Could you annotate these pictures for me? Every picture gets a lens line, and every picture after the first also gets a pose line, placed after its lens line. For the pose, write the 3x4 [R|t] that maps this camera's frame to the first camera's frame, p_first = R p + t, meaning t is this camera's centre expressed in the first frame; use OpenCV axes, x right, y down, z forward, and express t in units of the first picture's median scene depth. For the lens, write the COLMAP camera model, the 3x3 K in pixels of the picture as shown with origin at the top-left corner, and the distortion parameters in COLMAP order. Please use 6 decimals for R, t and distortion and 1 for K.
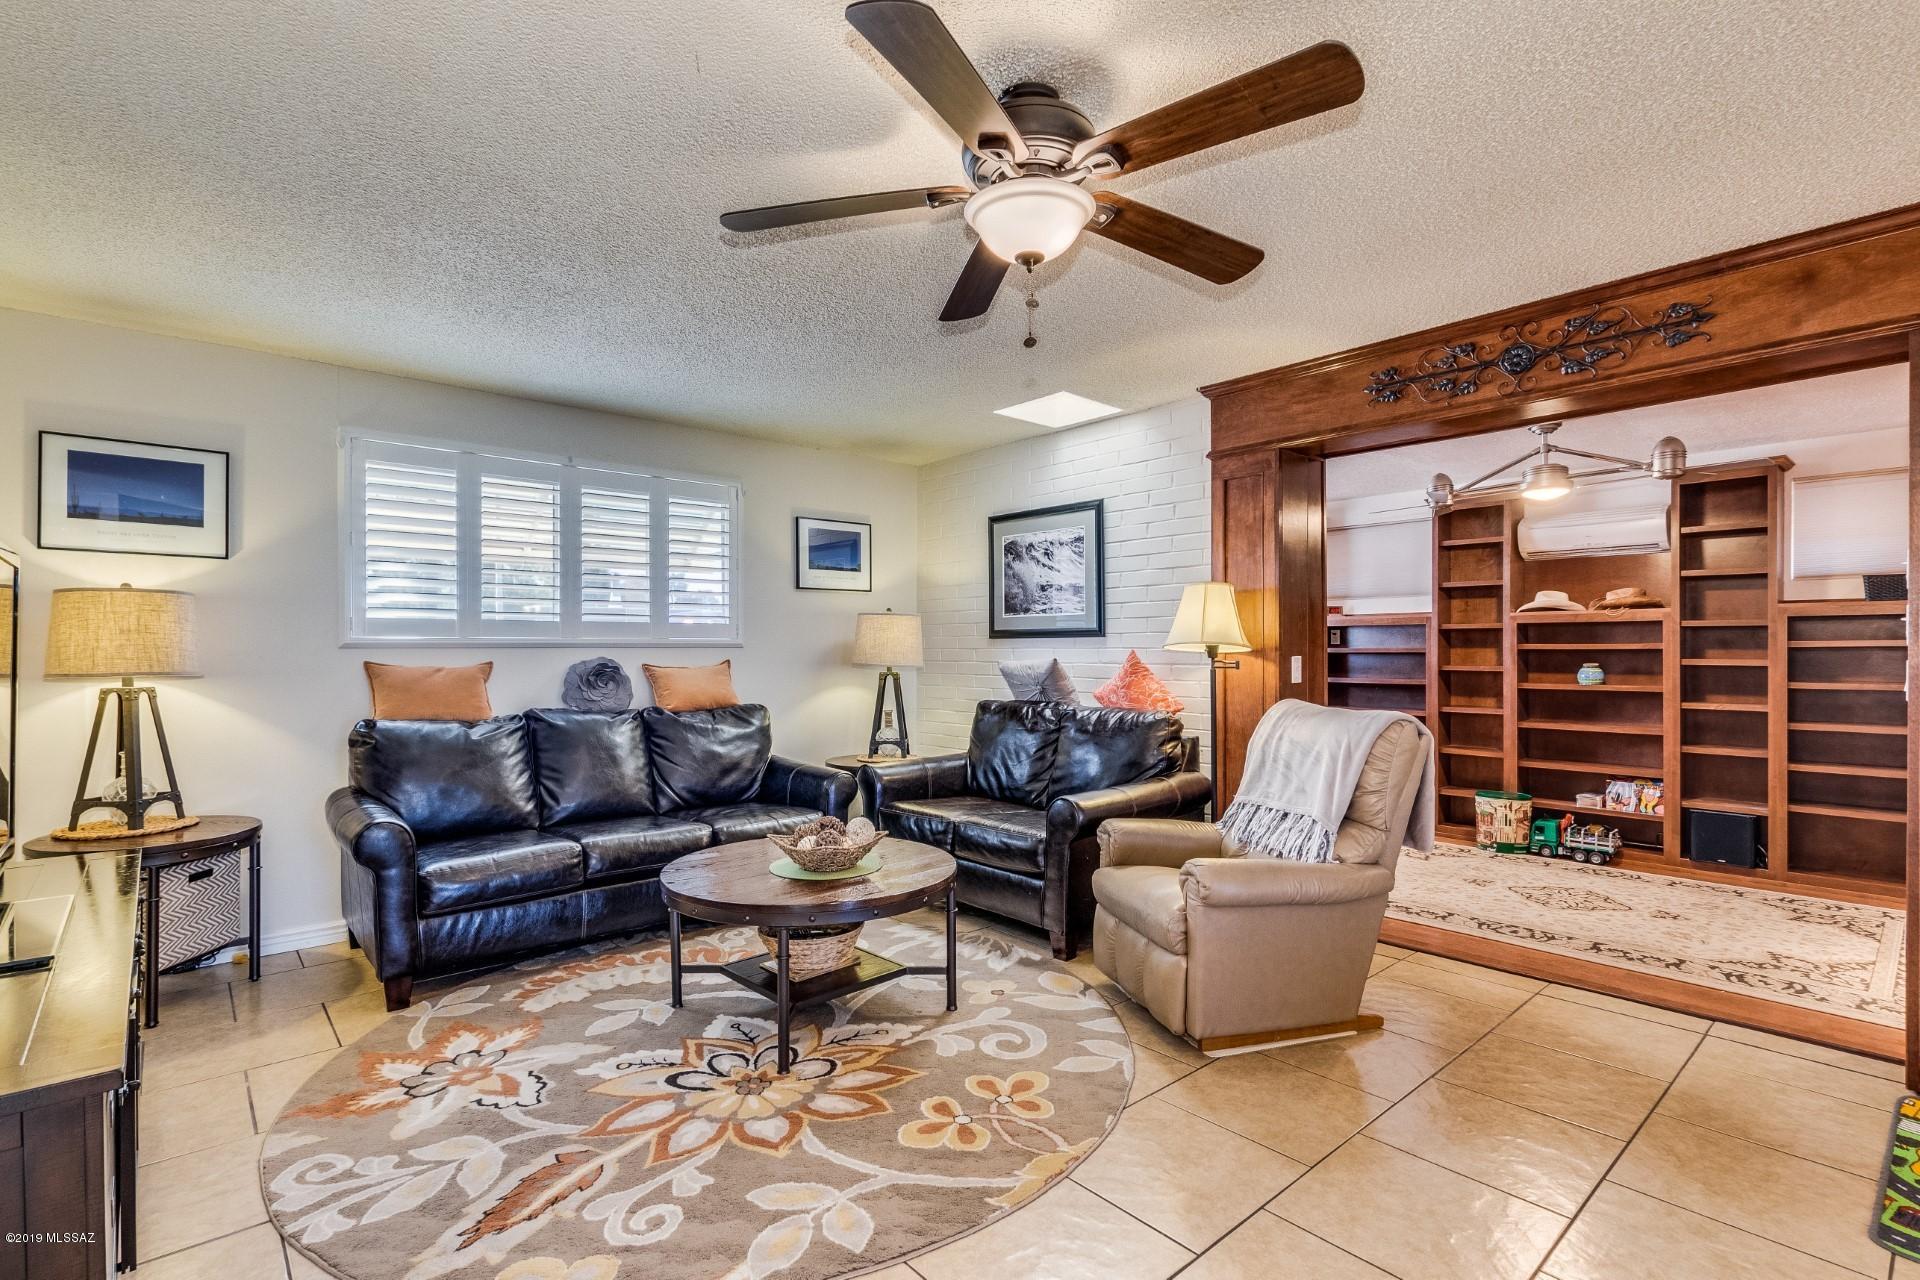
lens RADIAL K [[897.4, 0, 952.7], [0, 897.4, 646.6], [0, 0, 1]] dist [0.003974, 0.000197]
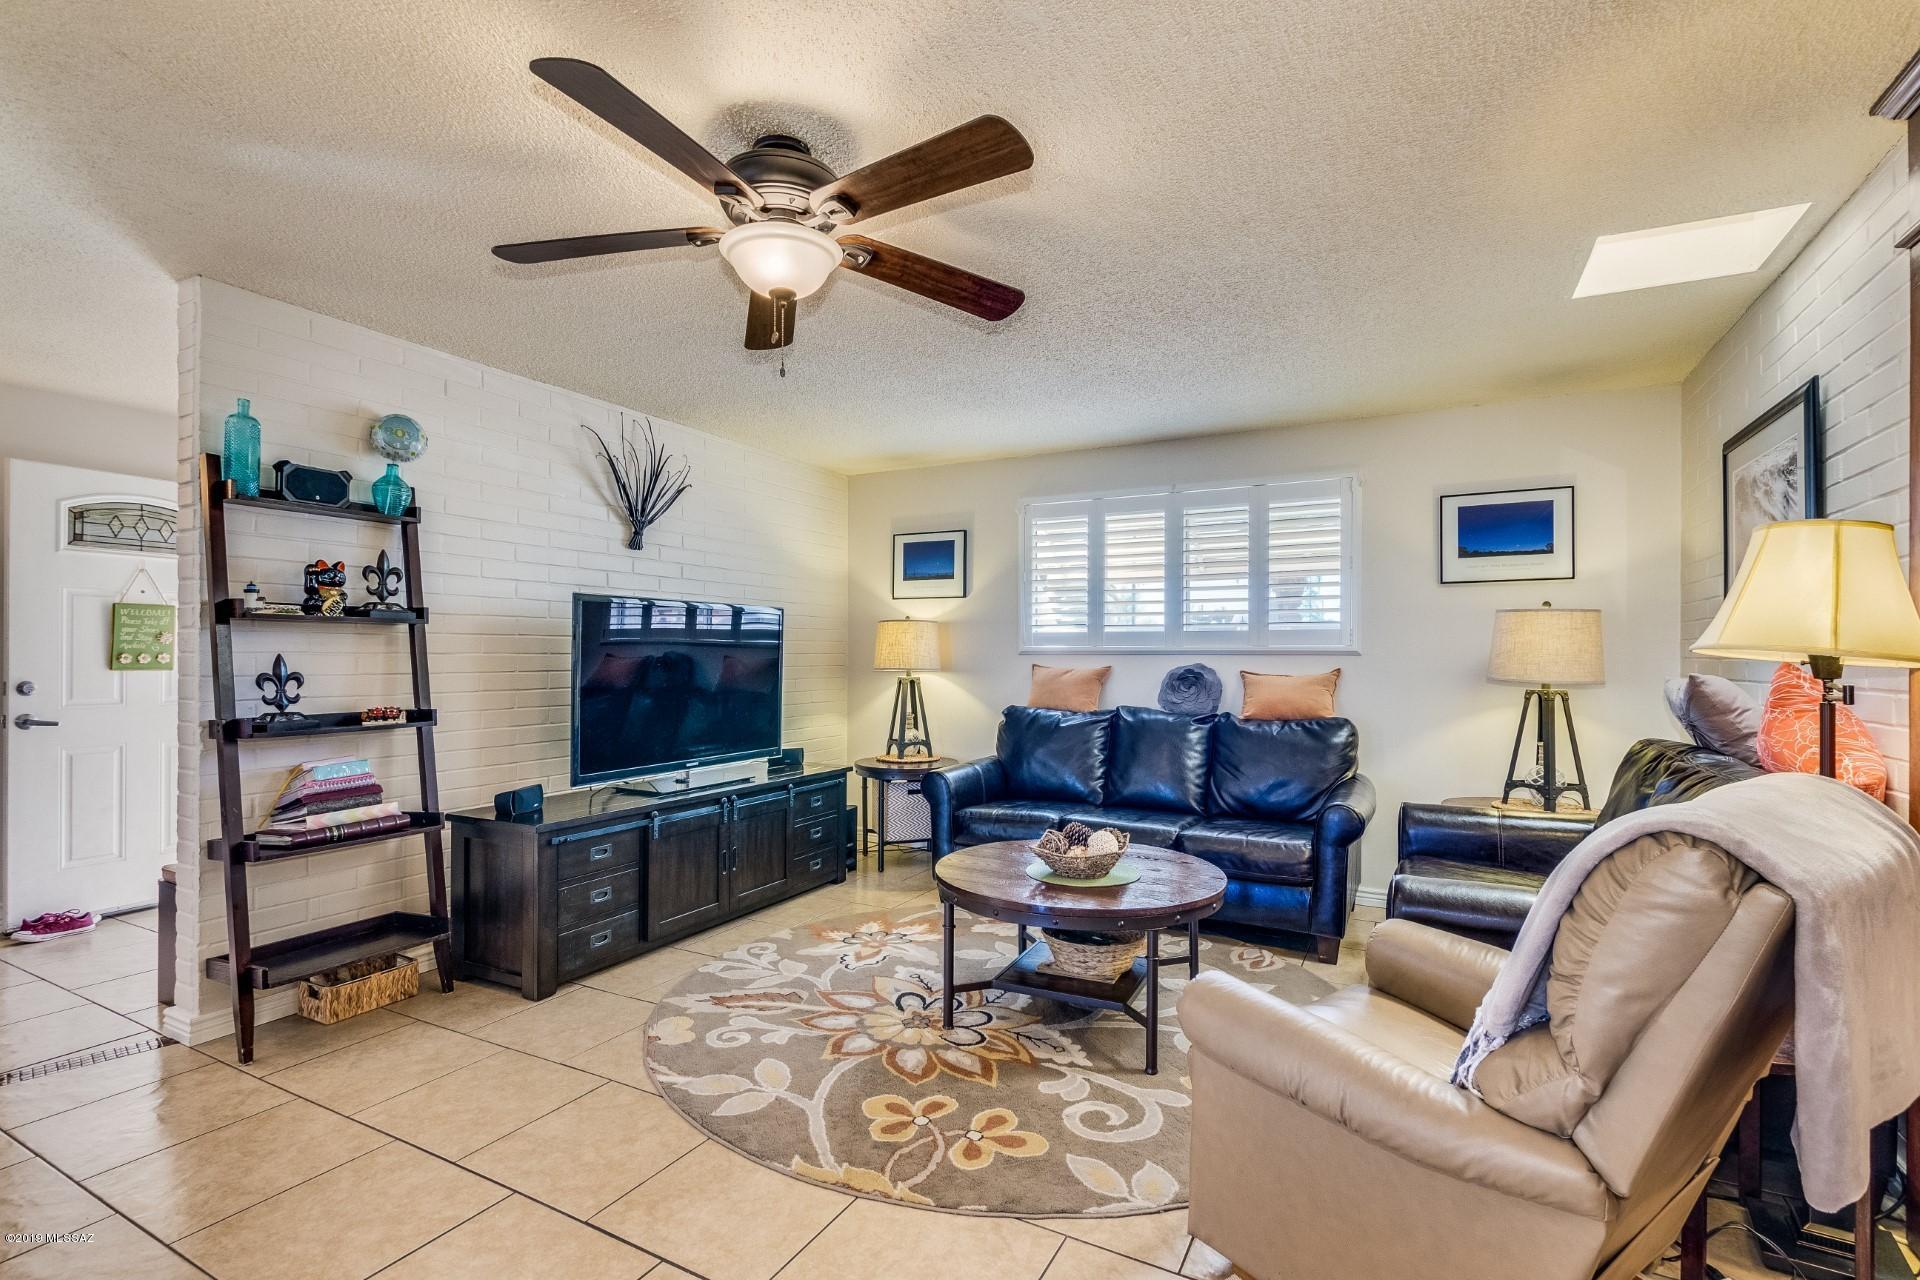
lens RADIAL K [[880.3, 0, 960.0], [0, 880.3, 640.0], [0, 0, 1]] dist [0.012968, 0.000285]
pose [[0.348777, -0.014318, -0.937096, 0.716219], [-0.005443, 0.999835, -0.017303, 0.004306], [0.937190, 0.011136, 0.348642, 0.514468]]
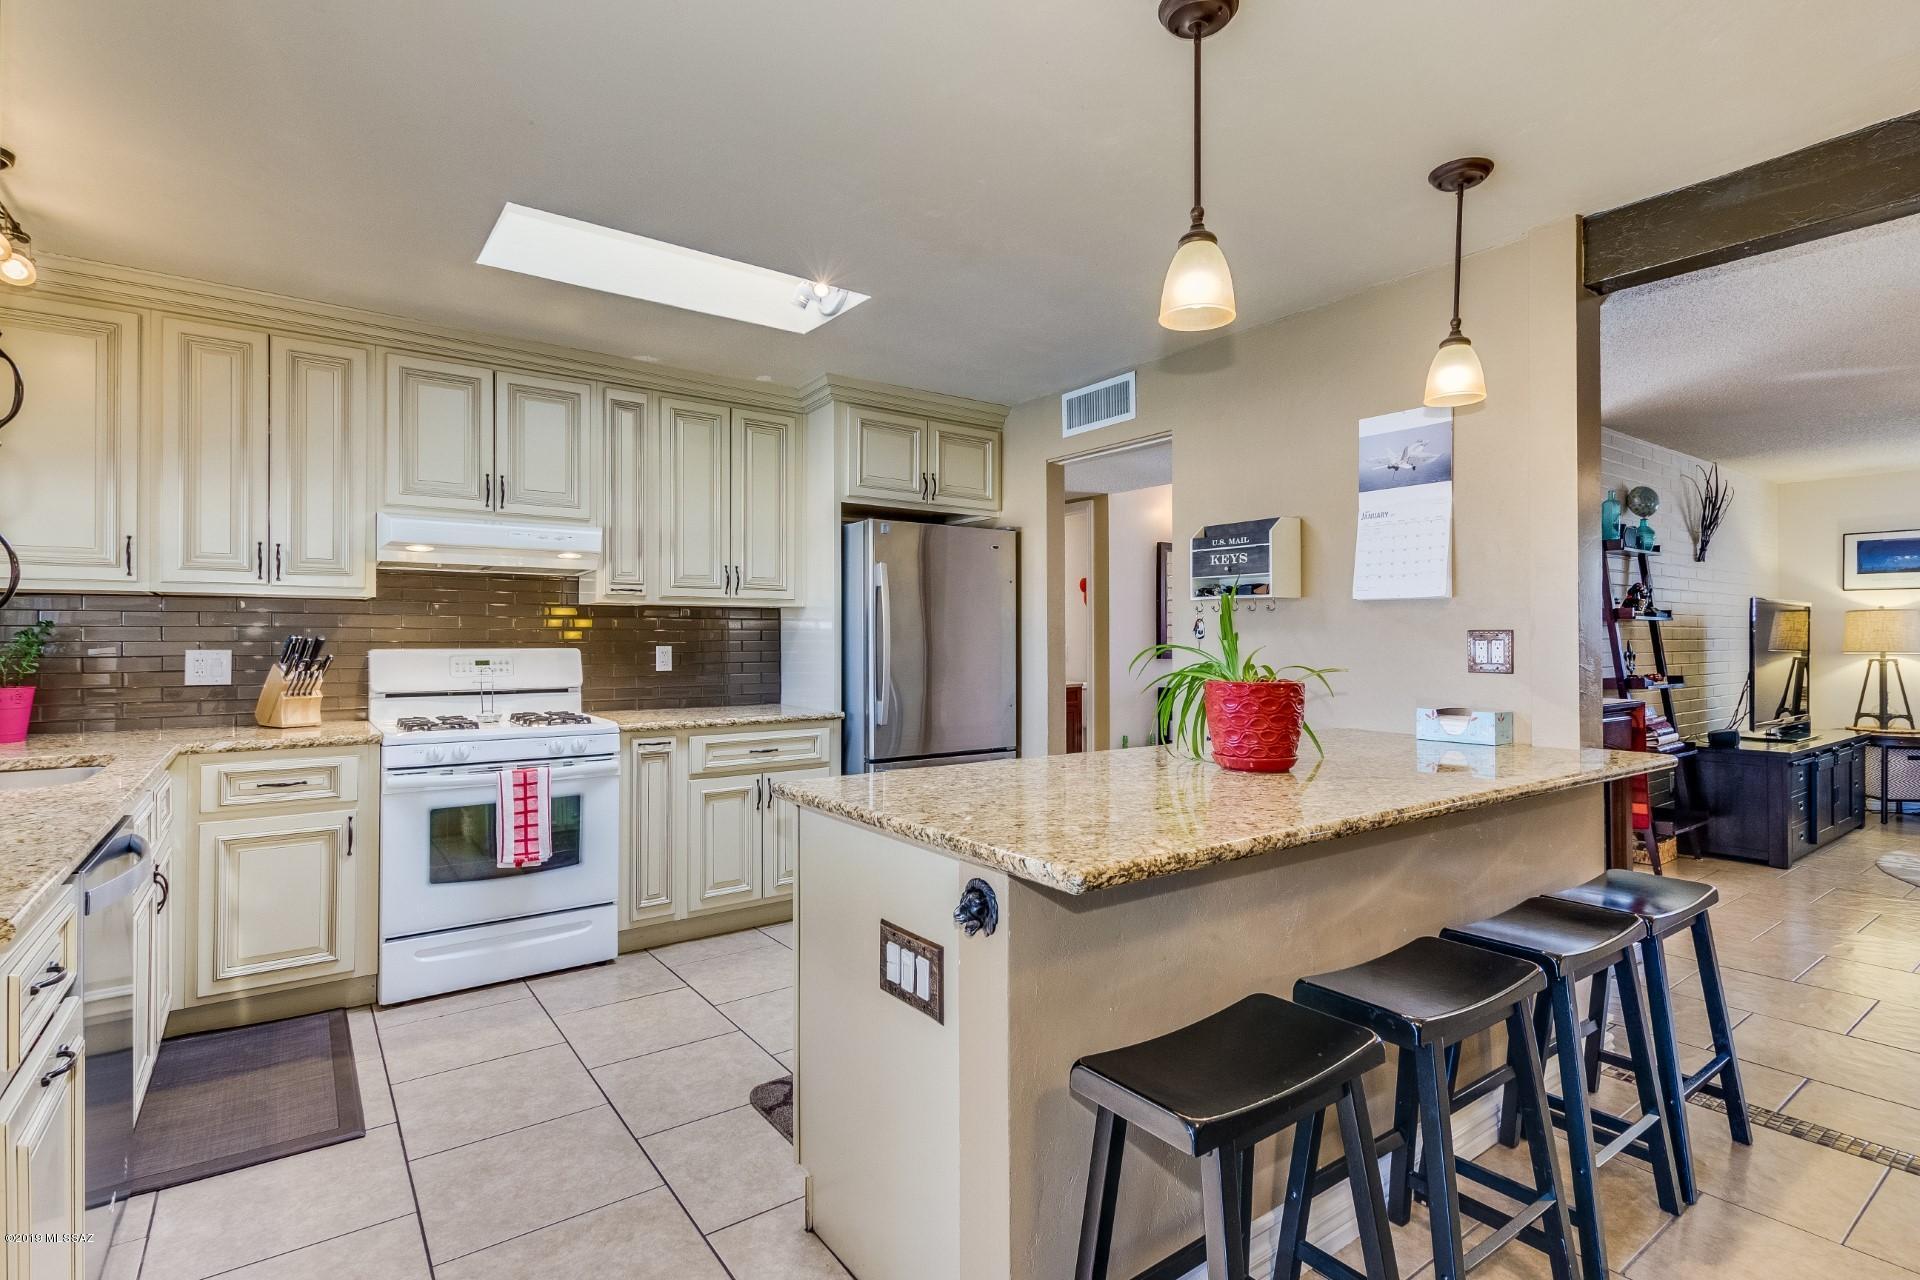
lens RADIAL K [[880.3, 0, 960.0], [0, 880.3, 640.0], [0, 0, 1]] dist [0.012968, 0.000285]
pose [[-0.112695, -0.002047, -0.993628, 1.277265], [-0.001336, 0.999997, -0.001908, 0.011897], [0.993629, 0.001112, -0.112697, -0.801579]]
